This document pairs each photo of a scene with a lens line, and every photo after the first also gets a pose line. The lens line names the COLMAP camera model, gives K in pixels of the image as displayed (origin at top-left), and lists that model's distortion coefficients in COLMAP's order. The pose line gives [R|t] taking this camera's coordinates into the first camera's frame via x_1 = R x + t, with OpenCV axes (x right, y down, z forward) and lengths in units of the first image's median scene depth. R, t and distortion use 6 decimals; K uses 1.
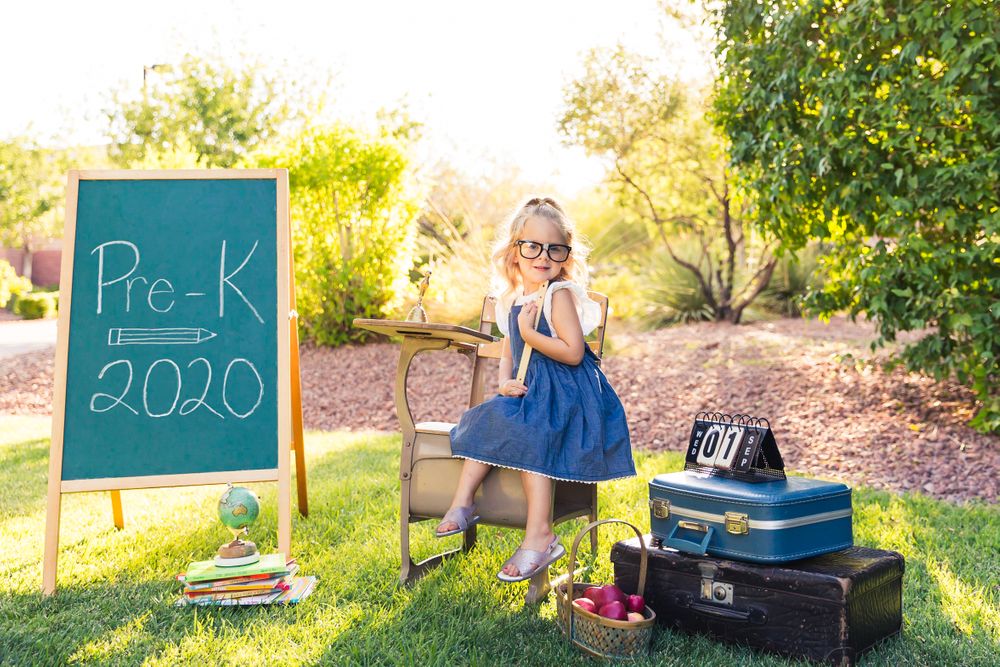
lens RADIAL K [[1069.4, 0, 541.0], [0, 1069.4, 308.4], [0, 0, 1]] dist [0.024403, 0.016709]
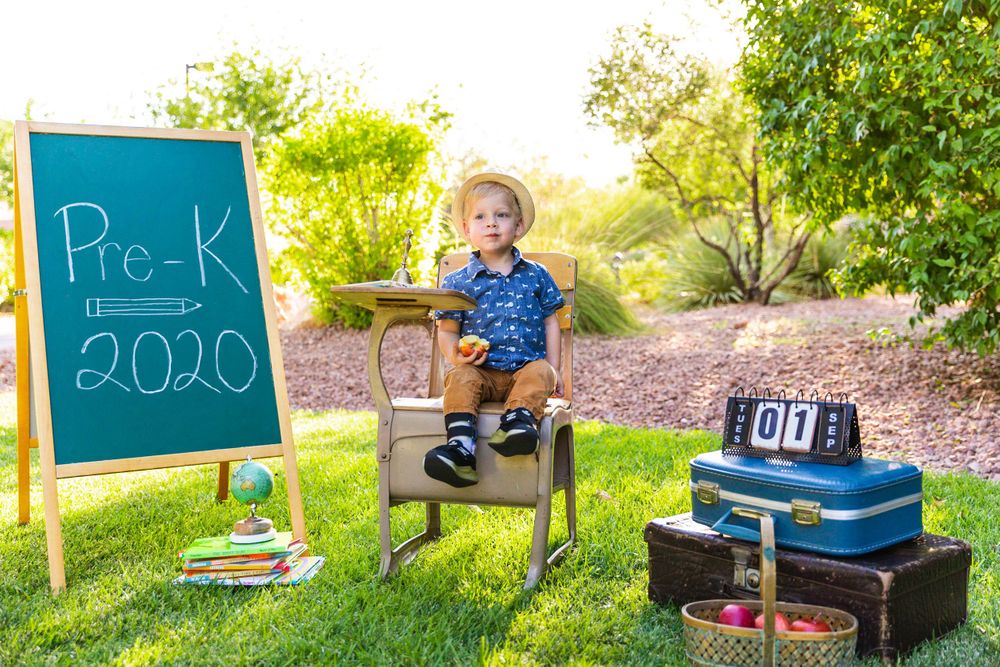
lens RADIAL K [[1037.1, 0, 500.0], [0, 1037.1, 333.5], [0, 0, 1]] dist [-0.007305, -0.003761]
pose [[0.997626, -0.006004, -0.068604, 0.005981], [0.008442, 0.999341, 0.035313, 0.010533], [0.068347, -0.035808, 0.997019, 0.049583]]
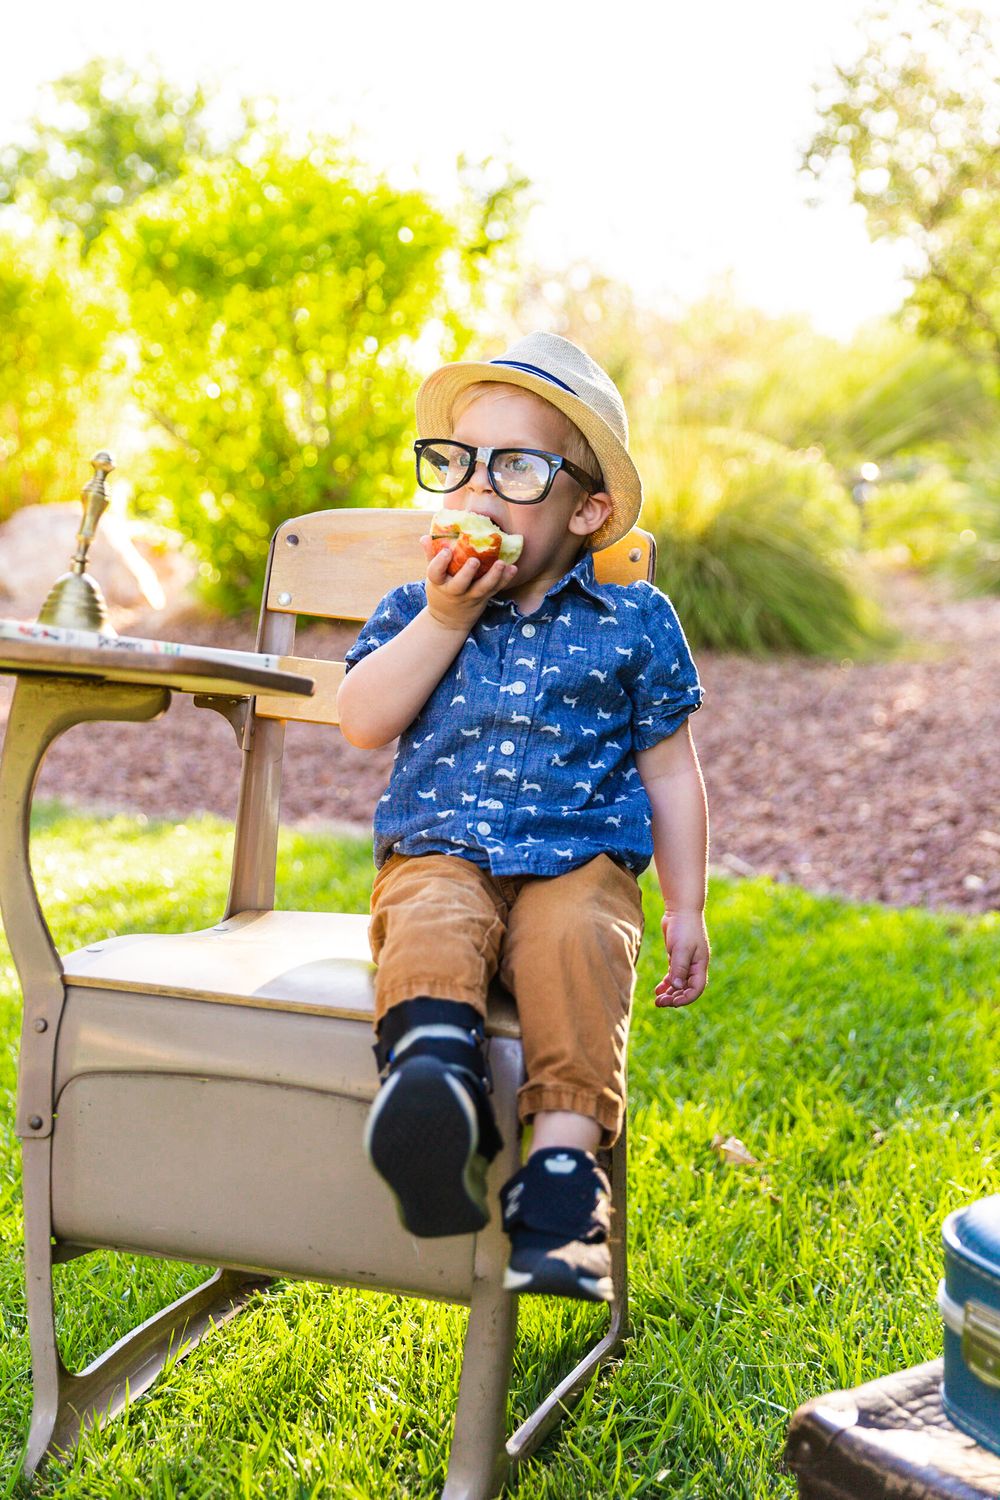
lens RADIAL K [[1962.3, 0, 500.0], [0, 1962.3, 750.0], [0, 0, 1]] dist [-0.006145, -0.017563]
pose [[0.989898, 0.028379, -0.138909, 0.029757], [-0.013603, 0.994253, 0.106188, -0.006434], [0.141124, -0.103225, 0.984596, 0.218996]]
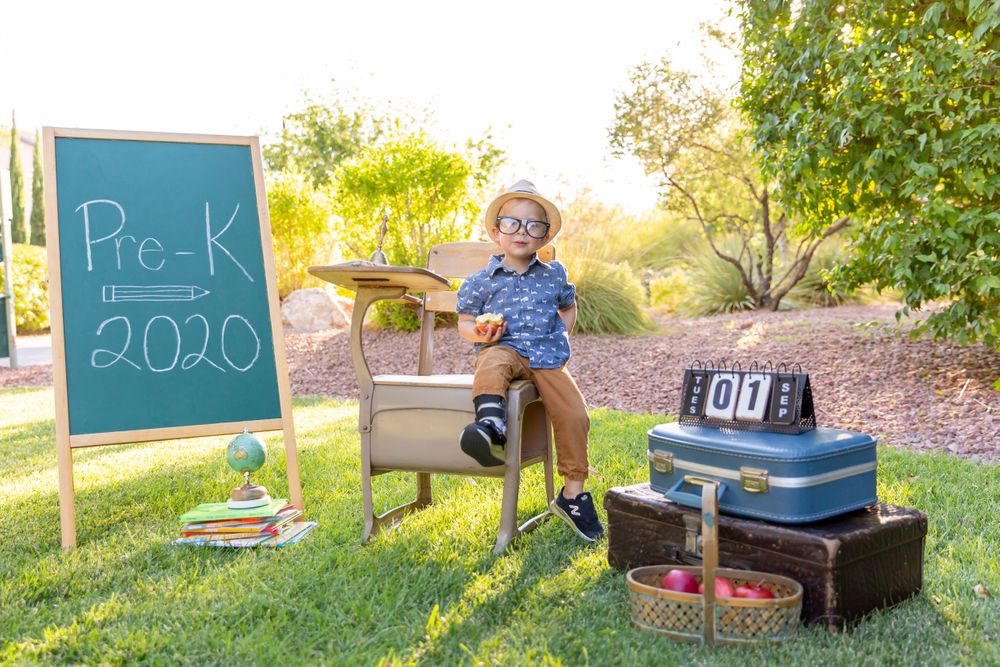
lens RADIAL K [[882.8, 0, 482.7], [0, 882.8, 346.4], [0, 0, 1]] dist [-0.002702, 0.005490]
pose [[0.988870, -0.010648, -0.148400, 0.038755], [0.016426, 0.999152, 0.037768, 0.026109], [0.147872, -0.039786, 0.988206, 0.095518]]
